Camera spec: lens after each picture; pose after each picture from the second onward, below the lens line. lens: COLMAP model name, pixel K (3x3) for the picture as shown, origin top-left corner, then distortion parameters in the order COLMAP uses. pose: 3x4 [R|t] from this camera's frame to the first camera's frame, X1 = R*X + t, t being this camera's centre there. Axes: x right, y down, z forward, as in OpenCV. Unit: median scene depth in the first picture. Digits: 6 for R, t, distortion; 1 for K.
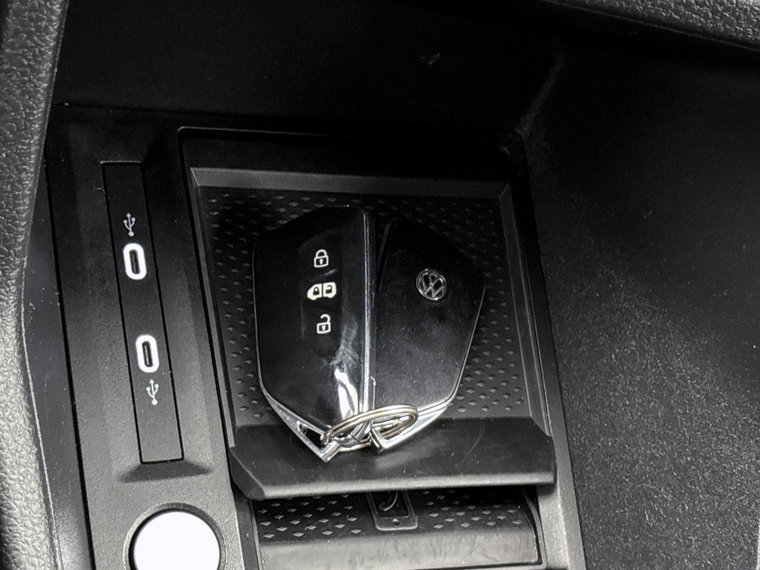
lens RADIAL K [[1343.4, 0, 380.1], [0, 1343.4, 286.5], [0, 0, 1]] dist [0.110129, 0.000000]
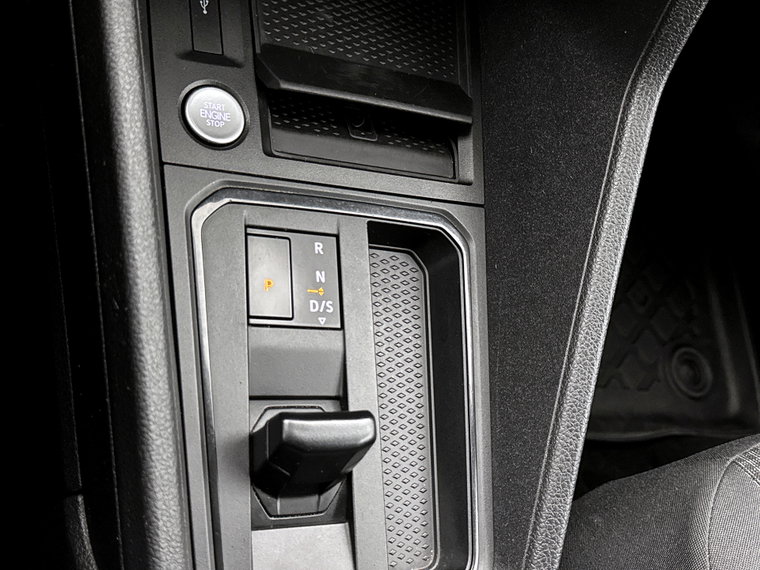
lens RADIAL K [[861.7, 0, 378.6], [0, 861.7, 281.5], [0, 0, 1]] dist [0.122464, 0.000000]
pose [[0.987380, 0.112024, 0.111942, -0.059619], [-0.124781, 0.985575, 0.114335, 0.227272], [-0.097519, -0.126861, 0.987115, 0.060004]]
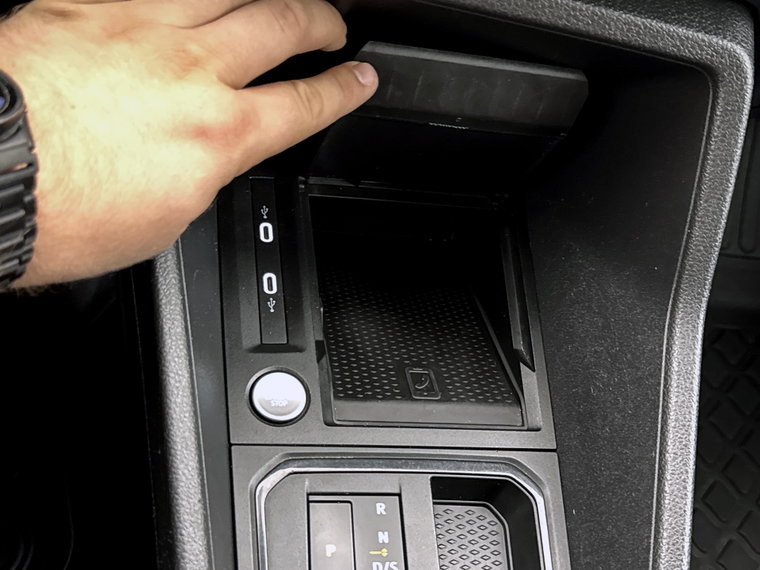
lens RADIAL K [[897.5, 0, 381.9], [0, 897.5, 285.7], [0, 0, 1]] dist [0.083700, 0.000000]
pose [[0.988000, -0.016006, -0.153624, 0.124646], [-0.009207, 0.986744, -0.162022, 0.223522], [0.154181, 0.161492, 0.974756, -0.030337]]
